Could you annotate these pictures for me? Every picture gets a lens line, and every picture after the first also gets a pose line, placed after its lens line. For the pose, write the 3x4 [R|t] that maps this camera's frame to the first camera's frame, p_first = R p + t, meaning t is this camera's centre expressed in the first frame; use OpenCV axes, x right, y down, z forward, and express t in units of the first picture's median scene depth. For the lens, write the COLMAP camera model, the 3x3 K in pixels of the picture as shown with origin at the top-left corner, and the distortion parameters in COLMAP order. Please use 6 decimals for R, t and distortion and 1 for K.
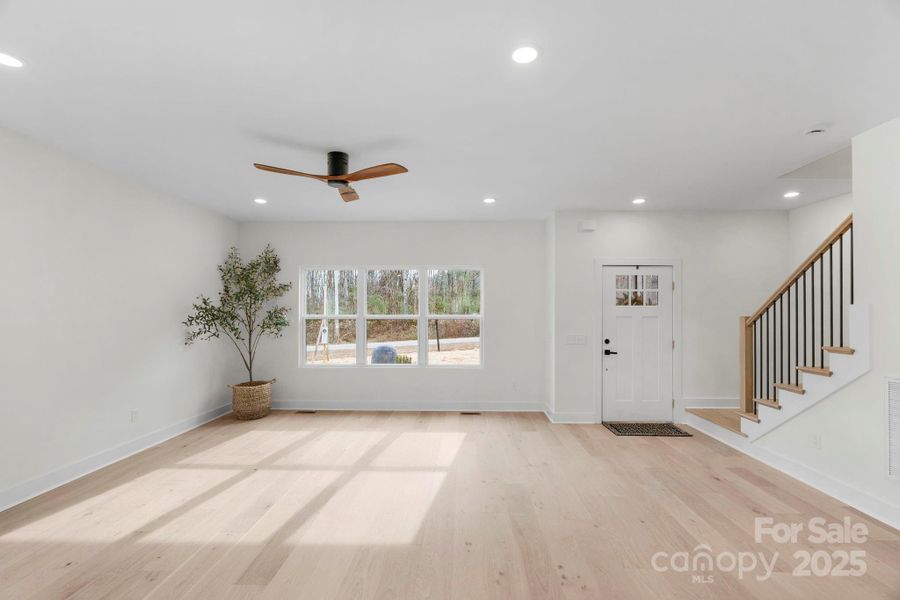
lens RADIAL K [[415.2, 0, 450.0], [0, 415.2, 300.0], [0, 0, 1]] dist [0.001356, 0.000963]
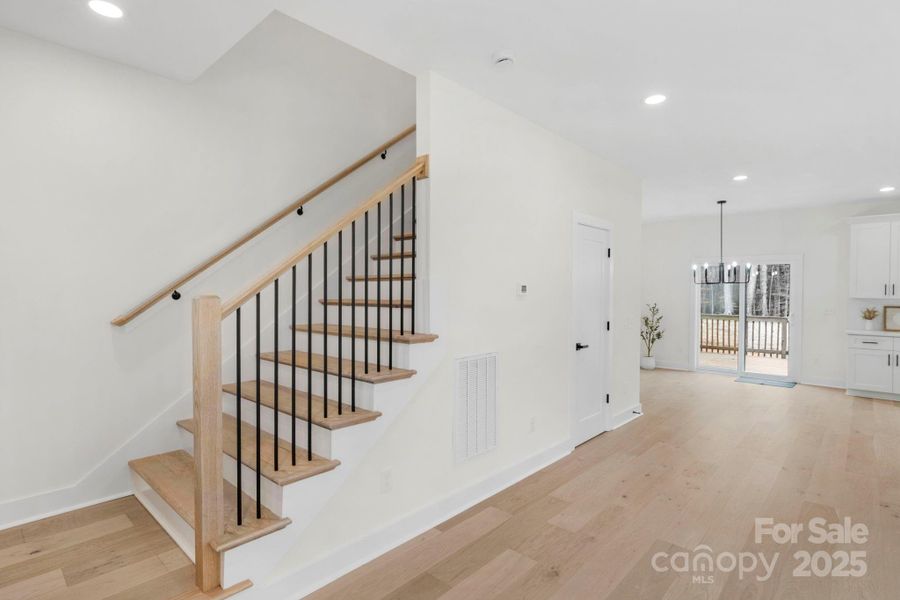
lens RADIAL K [[415.2, 0, 450.0], [0, 415.2, 300.0], [0, 0, 1]] dist [0.001356, 0.000963]
pose [[-0.720048, -0.009522, 0.693859, 0.357276], [-0.017834, 0.999830, -0.004786, 0.050081], [-0.693695, -0.015820, -0.720095, 1.506616]]
